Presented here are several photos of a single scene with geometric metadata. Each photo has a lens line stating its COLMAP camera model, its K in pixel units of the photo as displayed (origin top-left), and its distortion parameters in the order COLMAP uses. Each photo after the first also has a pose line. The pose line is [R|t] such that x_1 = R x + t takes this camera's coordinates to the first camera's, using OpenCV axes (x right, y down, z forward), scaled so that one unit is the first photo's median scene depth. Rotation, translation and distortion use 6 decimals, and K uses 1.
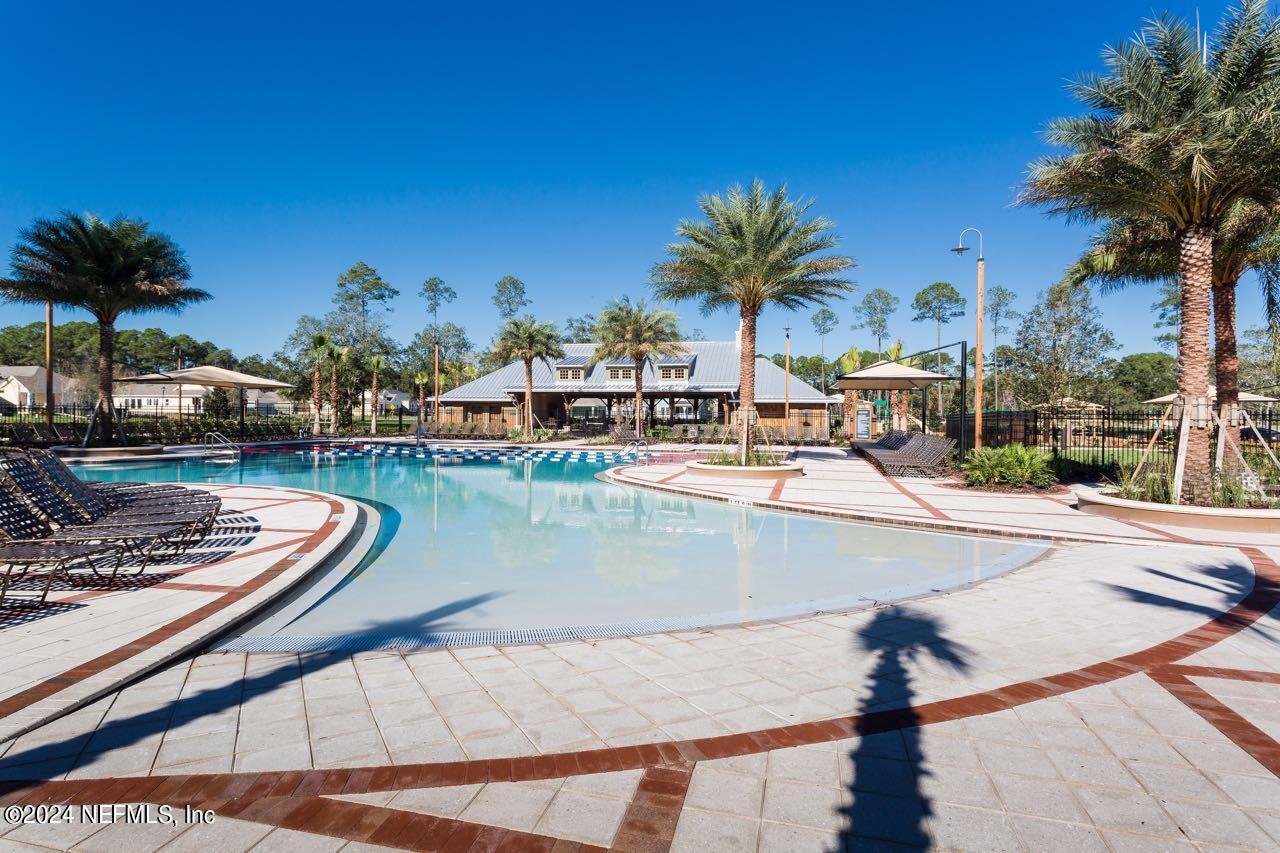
lens RADIAL K [[679.8, 0, 639.7], [0, 679.8, 421.9], [0, 0, 1]] dist [0.002212, 0.002468]
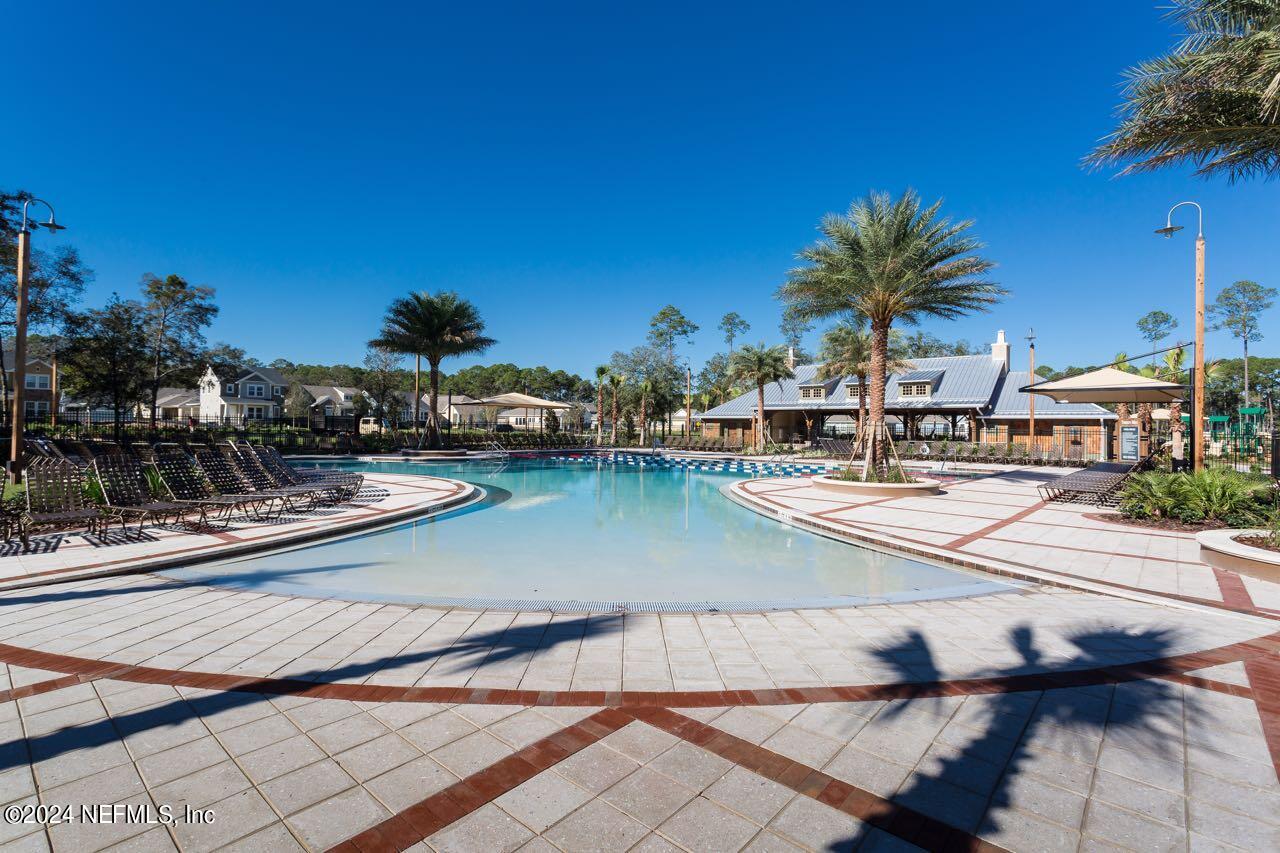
lens RADIAL K [[606.1, 0, 640.0], [0, 606.1, 426.5], [0, 0, 1]] dist [0.004115, 0.000304]
pose [[0.888505, 0.003129, -0.458856, 0.202549], [-0.011307, 0.999822, -0.015076, 0.000931], [0.458727, 0.018583, 0.888383, 0.052535]]
